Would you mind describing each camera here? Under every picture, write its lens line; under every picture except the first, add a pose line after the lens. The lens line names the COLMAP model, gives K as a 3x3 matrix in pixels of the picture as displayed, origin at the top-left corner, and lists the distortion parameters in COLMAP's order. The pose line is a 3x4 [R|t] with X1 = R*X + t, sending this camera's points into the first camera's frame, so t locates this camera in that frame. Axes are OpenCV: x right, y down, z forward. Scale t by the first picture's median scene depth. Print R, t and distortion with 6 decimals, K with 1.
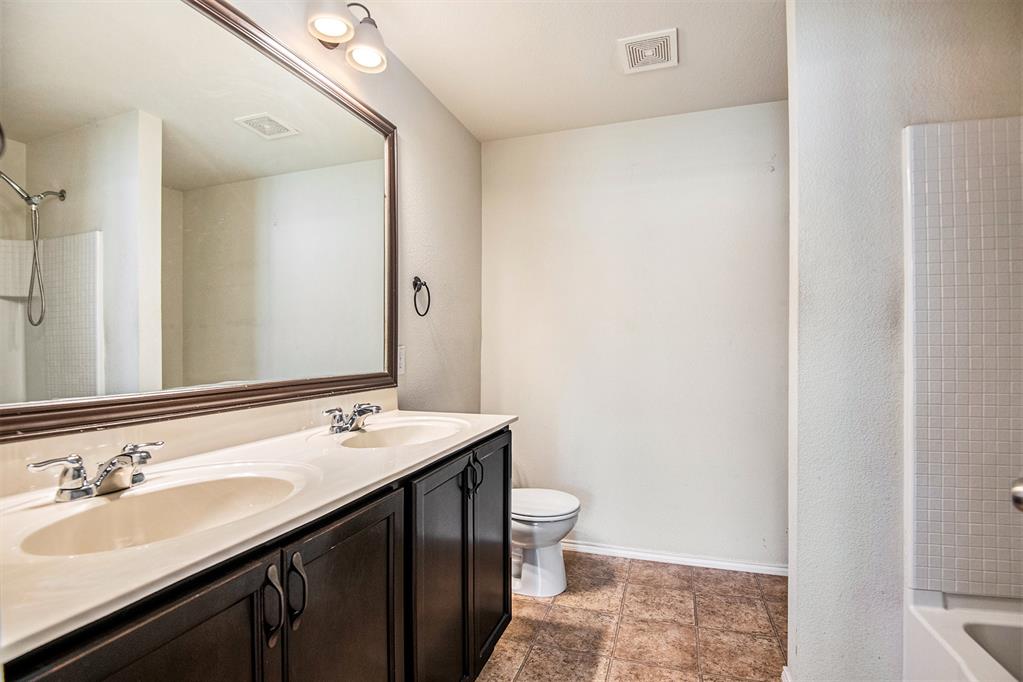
lens RADIAL K [[491.9, 0, 510.1], [0, 491.9, 343.5], [0, 0, 1]] dist [0.002604, 0.000266]
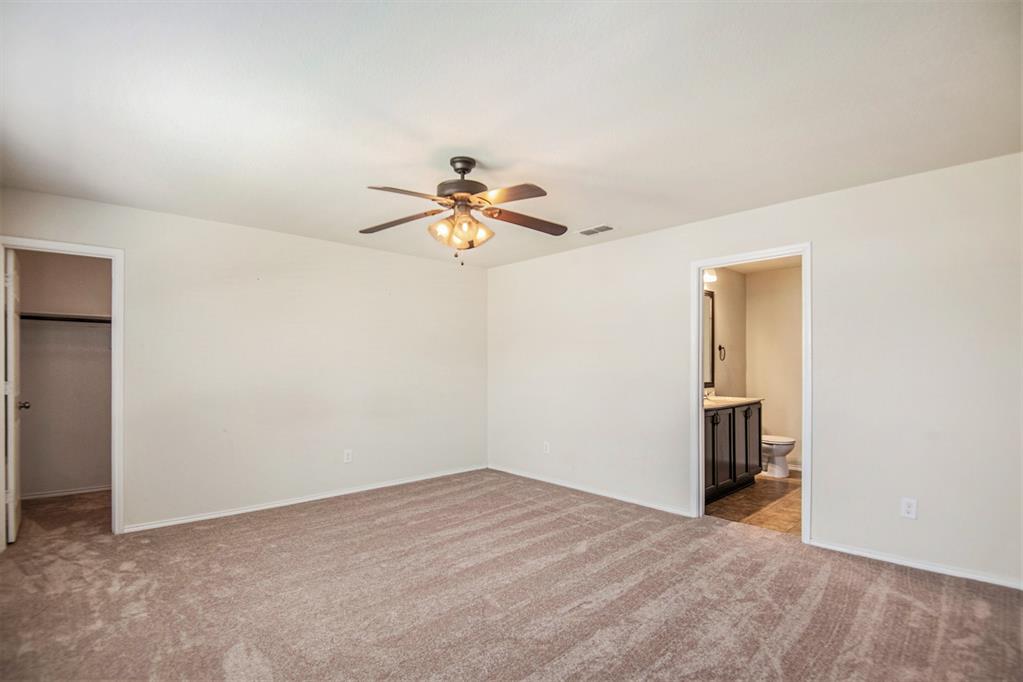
lens RADIAL K [[489.2, 0, 502.4], [0, 489.2, 348.8], [0, 0, 1]] dist [-0.025340, -0.008531]
pose [[0.881085, -0.013926, -0.472752, 0.010751], [0.007041, 0.999842, -0.016330, -0.086009], [0.472905, 0.011059, 0.881044, -1.866295]]
